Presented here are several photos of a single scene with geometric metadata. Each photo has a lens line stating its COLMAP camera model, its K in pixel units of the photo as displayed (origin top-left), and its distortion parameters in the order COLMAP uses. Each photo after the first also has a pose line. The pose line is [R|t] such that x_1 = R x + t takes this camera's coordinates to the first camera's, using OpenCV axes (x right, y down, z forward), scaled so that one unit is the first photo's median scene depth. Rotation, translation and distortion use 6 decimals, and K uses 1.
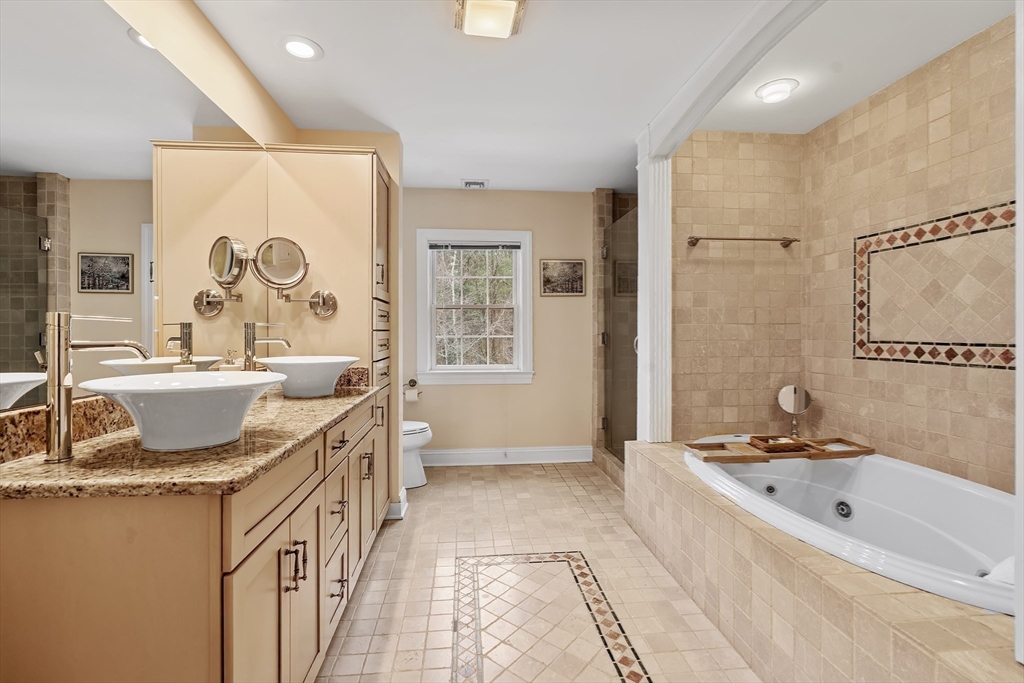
lens RADIAL K [[461.1, 0, 510.1], [0, 461.1, 336.0], [0, 0, 1]] dist [-0.016796, 0.005622]
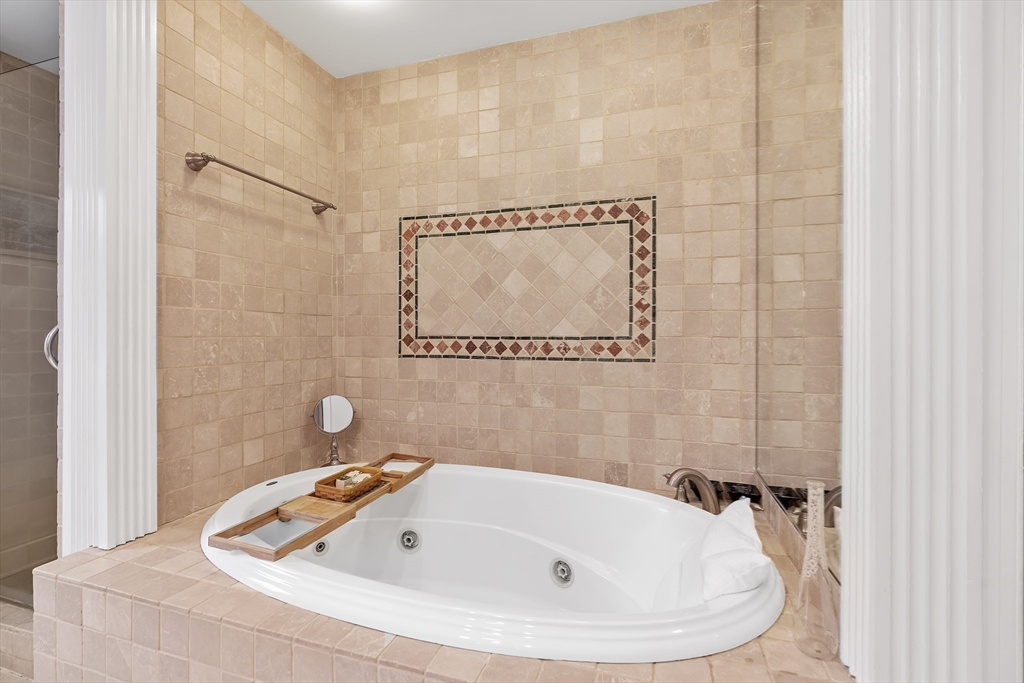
lens RADIAL K [[461.1, 0, 509.9], [0, 461.1, 337.7], [0, 0, 1]] dist [-0.016796, 0.005622]
pose [[0.402922, 0.000393, 0.915234, 0.041103], [0.005208, 0.999983, -0.002722, 0.016728], [-0.915220, 0.005864, 0.402913, 0.473296]]
